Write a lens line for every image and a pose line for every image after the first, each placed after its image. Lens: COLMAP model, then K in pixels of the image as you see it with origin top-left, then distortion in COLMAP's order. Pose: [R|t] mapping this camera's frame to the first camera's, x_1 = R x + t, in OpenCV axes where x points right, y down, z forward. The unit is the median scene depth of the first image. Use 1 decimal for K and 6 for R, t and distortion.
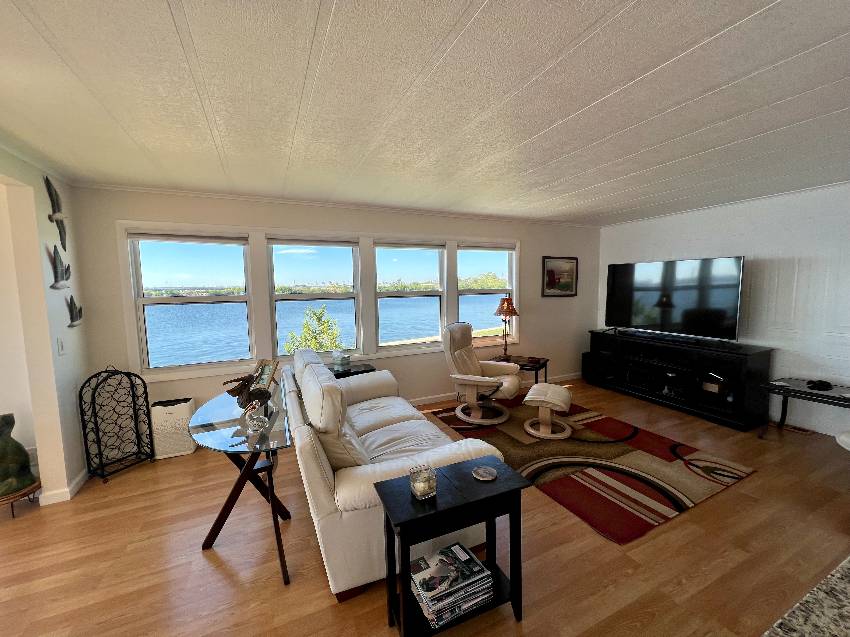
lens RADIAL K [[345.7, 0, 425.0], [0, 345.7, 318.5], [0, 0, 1]] dist [-0.000364, -0.000193]
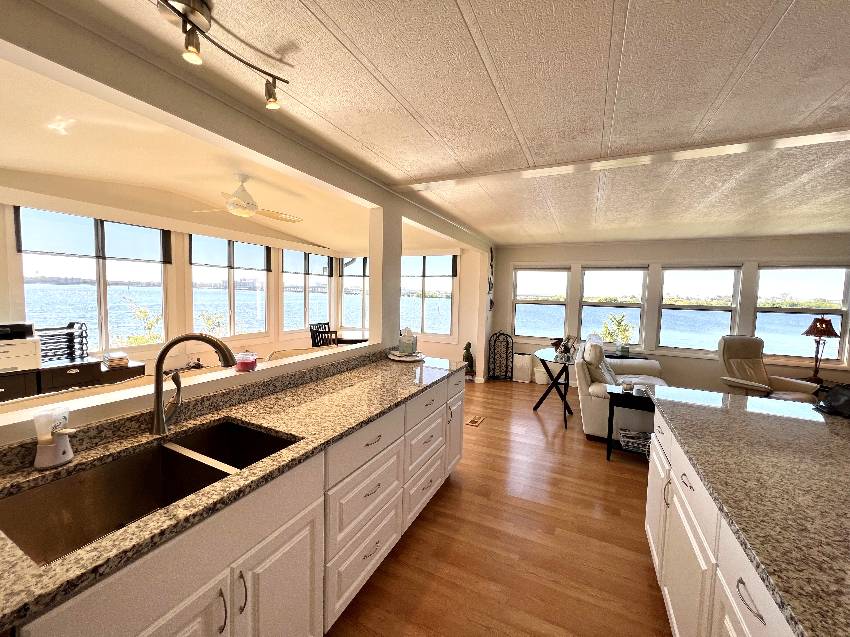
lens RADIAL K [[345.7, 0, 425.0], [0, 345.7, 318.5], [0, 0, 1]] dist [-0.000364, -0.000193]
pose [[0.640287, 0.091878, -0.762621, 0.381617], [-0.107374, 0.993779, 0.029577, 0.046556], [0.760594, 0.062948, 0.646169, -0.689818]]
